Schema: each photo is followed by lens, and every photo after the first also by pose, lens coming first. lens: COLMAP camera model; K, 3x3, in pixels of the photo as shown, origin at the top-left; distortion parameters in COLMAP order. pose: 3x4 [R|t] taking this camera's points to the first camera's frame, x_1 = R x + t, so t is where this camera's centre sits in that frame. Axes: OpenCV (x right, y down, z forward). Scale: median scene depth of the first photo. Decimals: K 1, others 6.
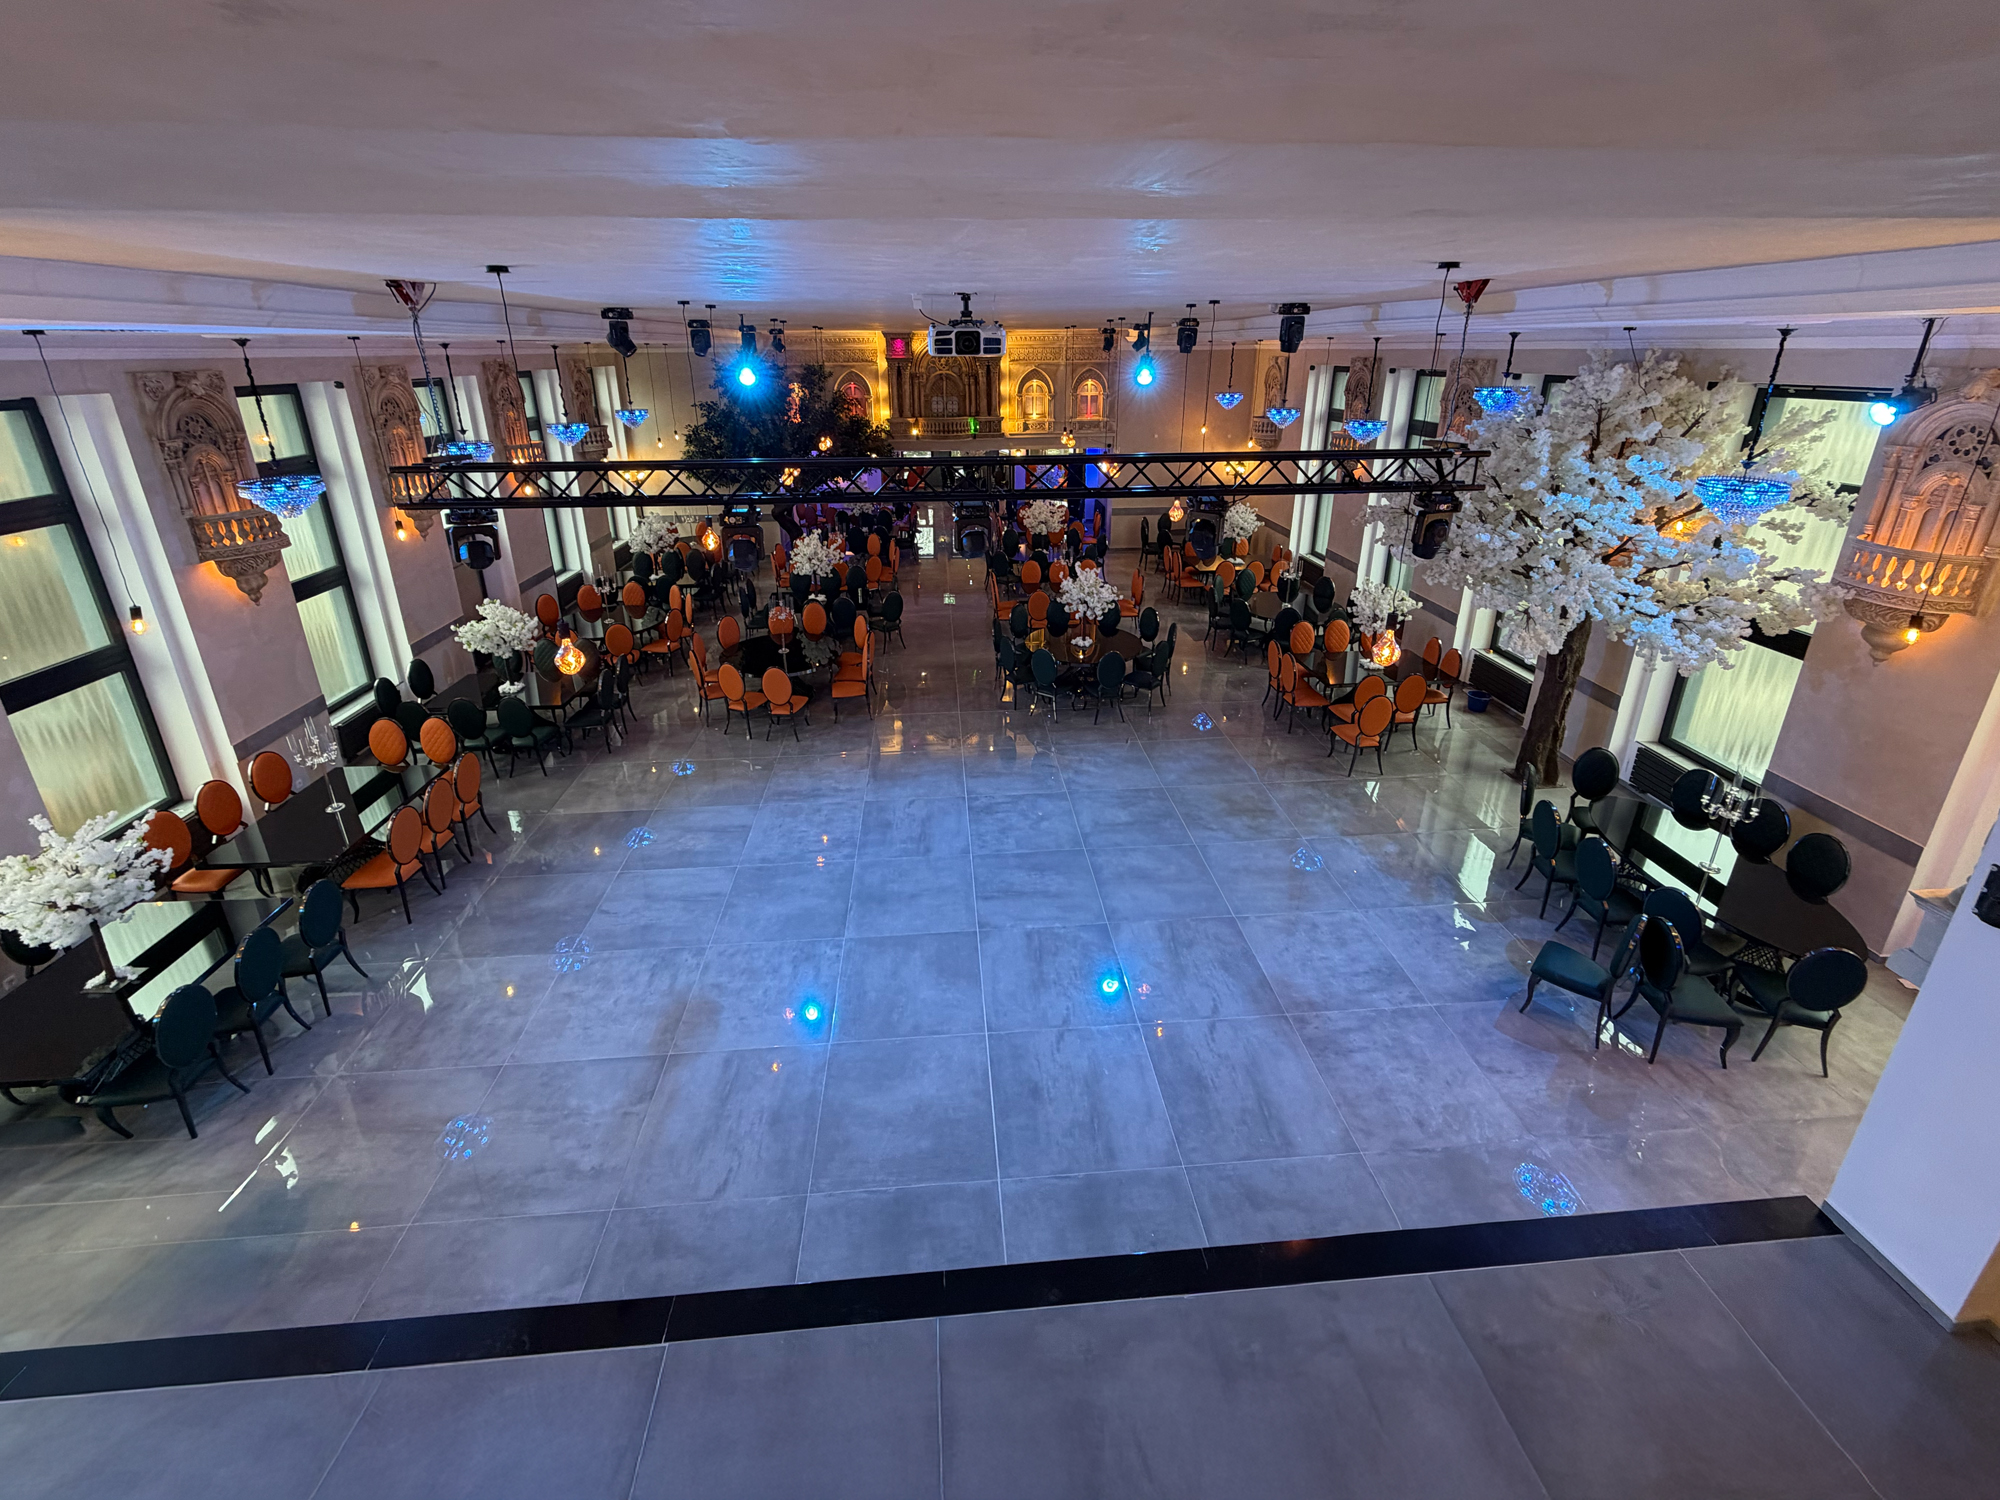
lens RADIAL K [[820.6, 0, 1002.1], [0, 820.6, 624.0], [0, 0, 1]] dist [0.000660, -0.000151]
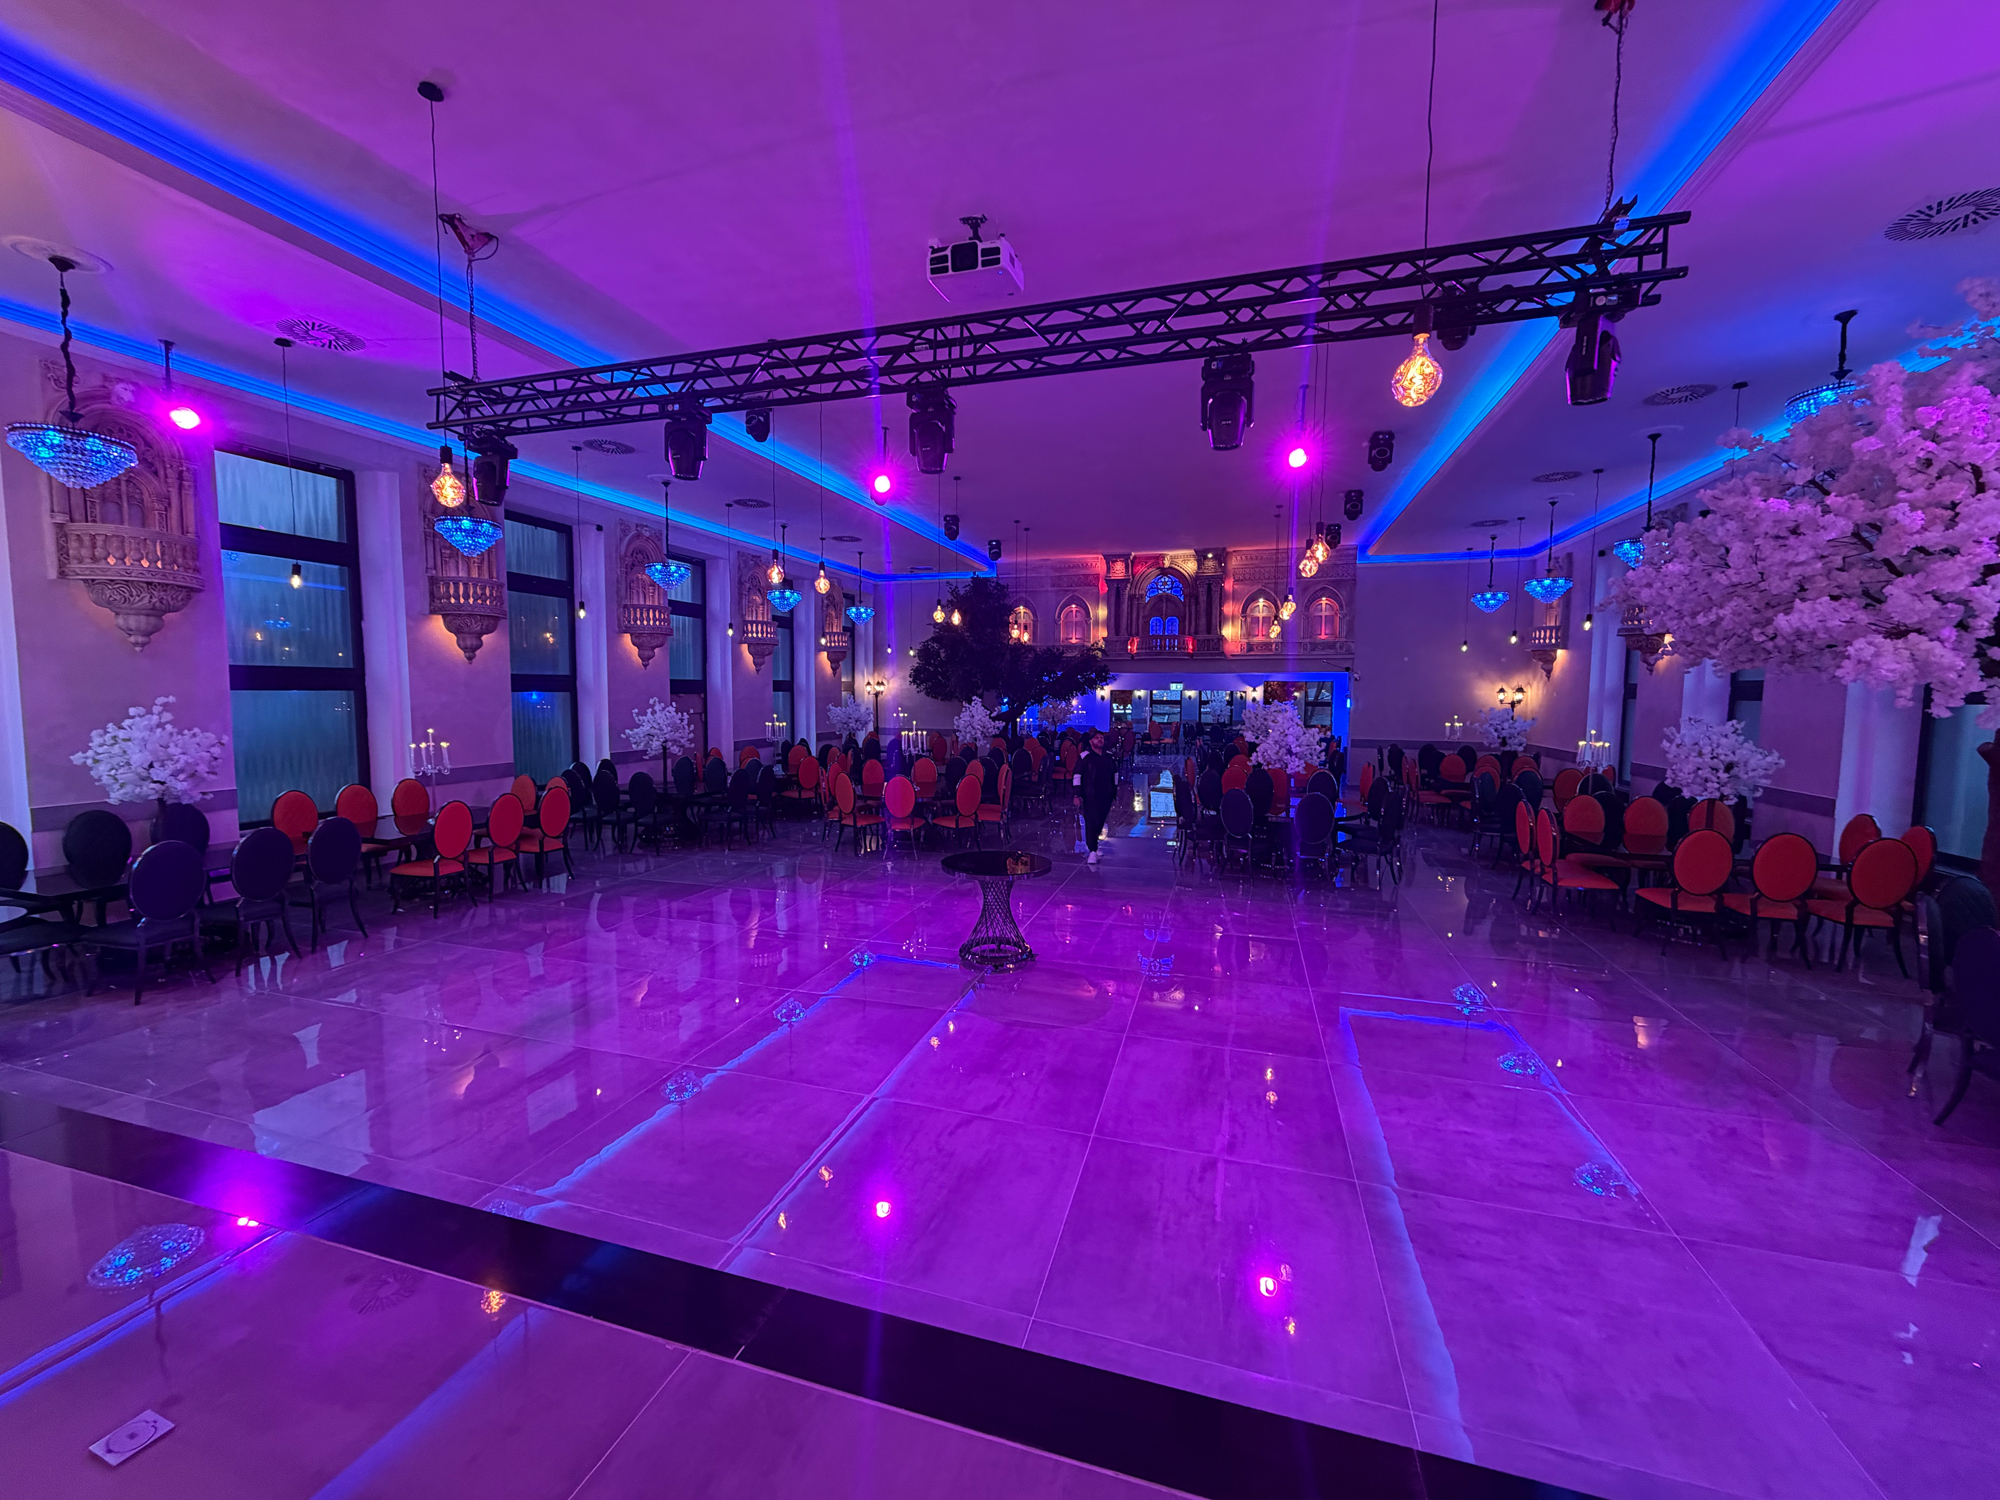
lens RADIAL K [[791.1, 0, 1000.0], [0, 791.1, 750.0], [0, 0, 1]] dist [-0.000561, -0.000511]
pose [[0.930431, 0.036354, -0.364660, 0.176568], [-0.123668, 0.967844, -0.219053, 0.194573], [0.344971, 0.248910, 0.905008, 0.196565]]
